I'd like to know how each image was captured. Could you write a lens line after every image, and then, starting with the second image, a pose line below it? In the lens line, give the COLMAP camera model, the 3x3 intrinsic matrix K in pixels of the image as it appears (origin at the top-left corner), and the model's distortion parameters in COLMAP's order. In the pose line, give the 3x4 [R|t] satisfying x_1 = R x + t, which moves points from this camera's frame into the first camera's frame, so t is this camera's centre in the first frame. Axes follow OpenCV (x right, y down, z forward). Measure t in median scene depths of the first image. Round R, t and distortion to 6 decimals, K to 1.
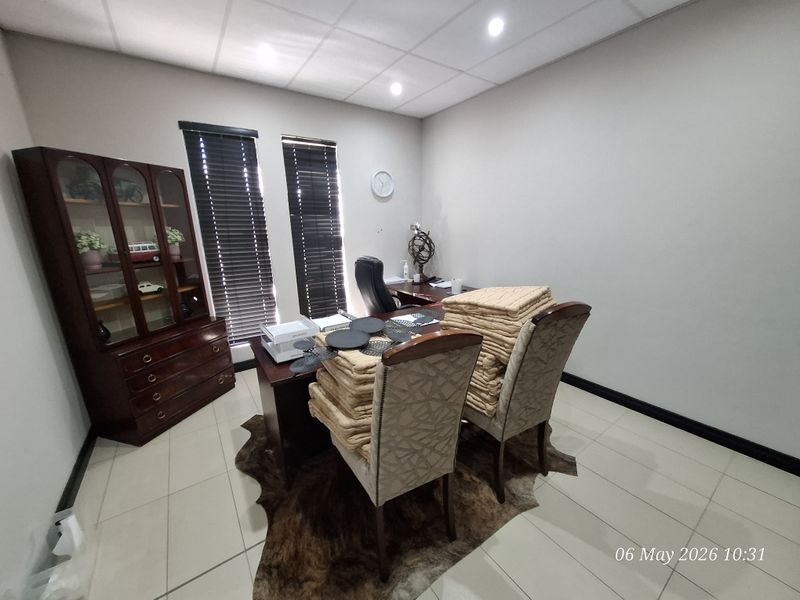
lens RADIAL K [[316.8, 0, 409.2], [0, 316.8, 306.2], [0, 0, 1]] dist [-0.002086, -0.005061]
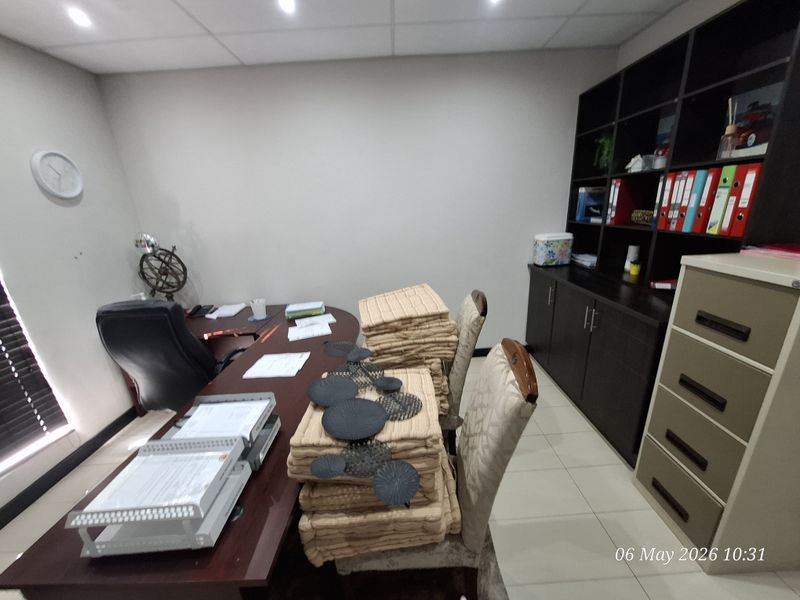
lens RADIAL K [[316.8, 0, 409.2], [0, 316.8, 306.2], [0, 0, 1]] dist [-0.002086, -0.005061]
pose [[0.549964, -0.267981, 0.791028, -0.469445], [0.253611, 0.955988, 0.147541, -0.156215], [-0.795752, 0.119471, 0.593722, 0.359128]]
